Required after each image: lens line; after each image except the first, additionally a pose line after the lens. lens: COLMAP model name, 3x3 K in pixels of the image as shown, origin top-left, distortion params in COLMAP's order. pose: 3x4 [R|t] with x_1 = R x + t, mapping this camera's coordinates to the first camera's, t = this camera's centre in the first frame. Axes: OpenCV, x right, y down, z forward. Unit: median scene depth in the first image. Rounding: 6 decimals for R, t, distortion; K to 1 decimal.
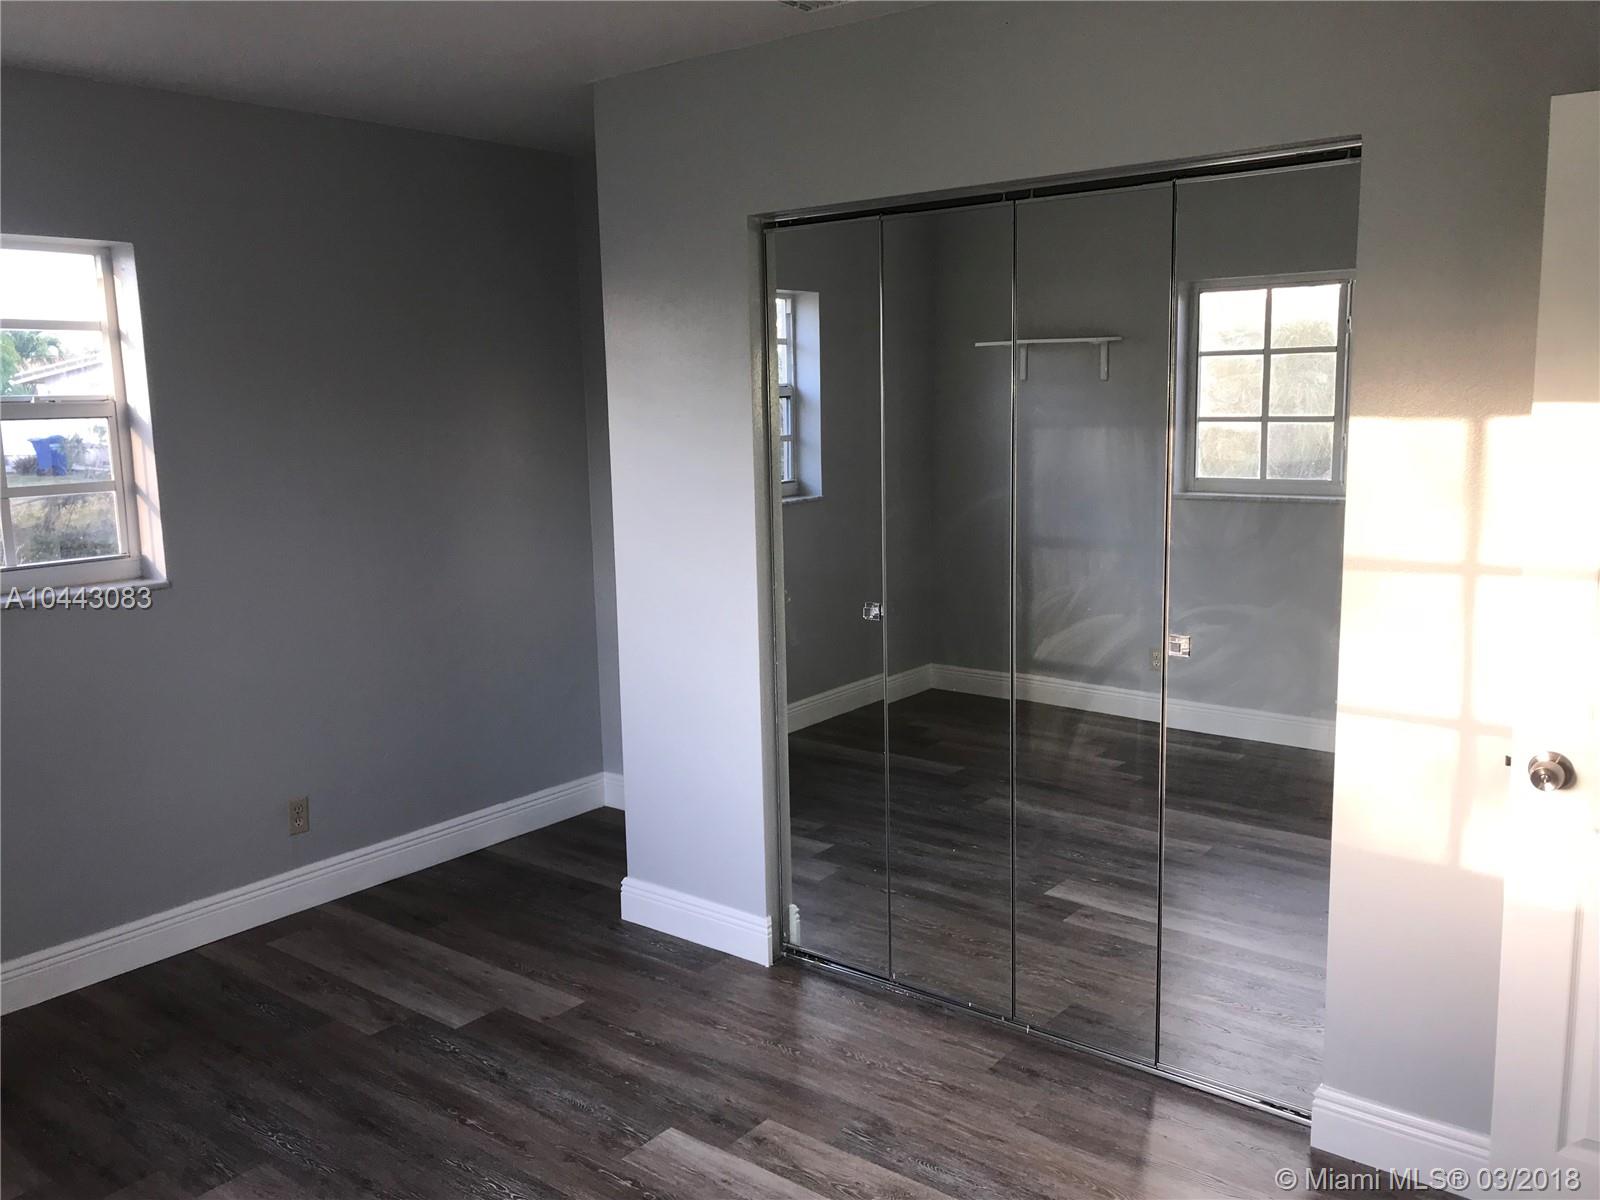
lens RADIAL K [[1307.8, 0, 800.0], [0, 1307.8, 600.0], [0, 0, 1]] dist [0.004544, 0.001571]
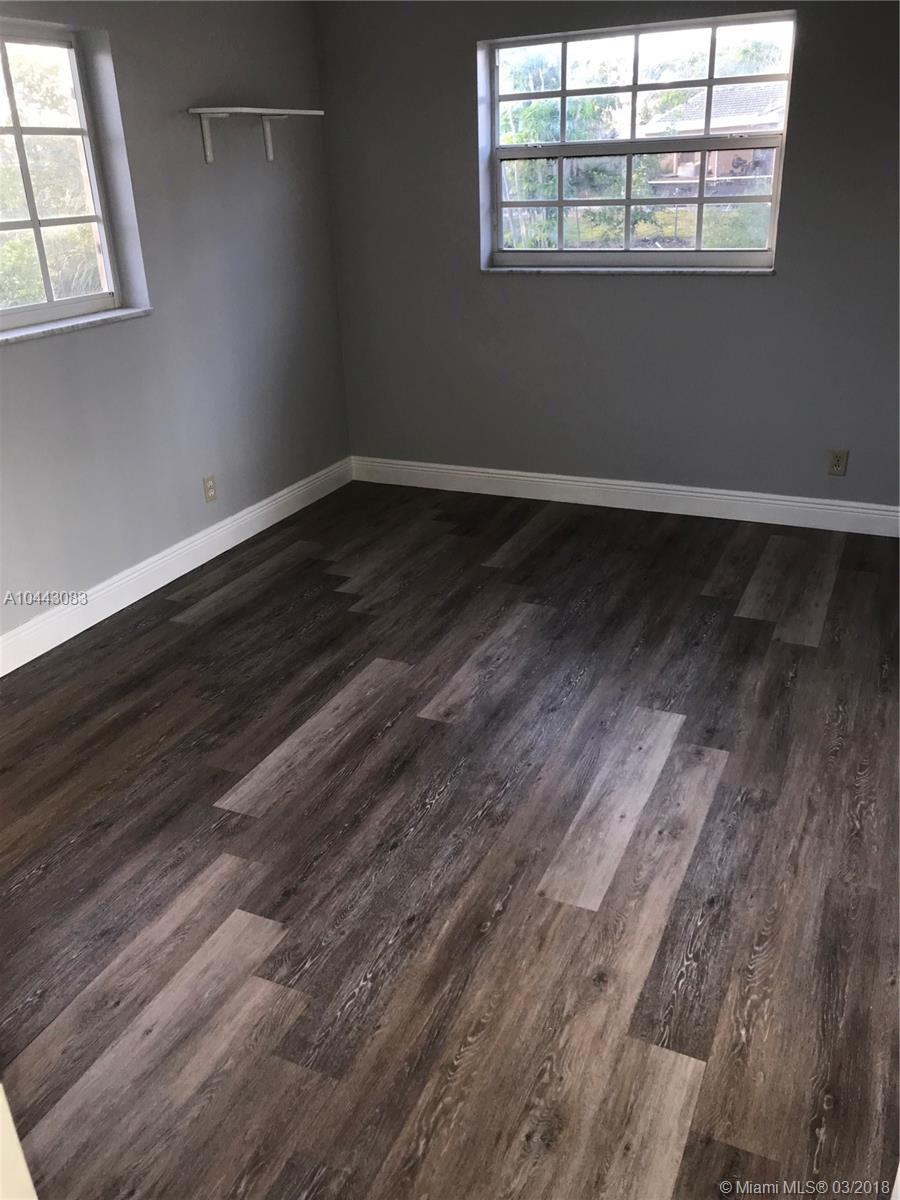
lens RADIAL K [[980.8, 0, 450.0], [0, 980.8, 600.0], [0, 0, 1]] dist [0.004544, 0.001571]
pose [[0.231941, 0.410507, -0.881866, 0.570357], [-0.118490, 0.911761, 0.393259, -0.070847], [0.965486, 0.013279, 0.260116, 0.390509]]
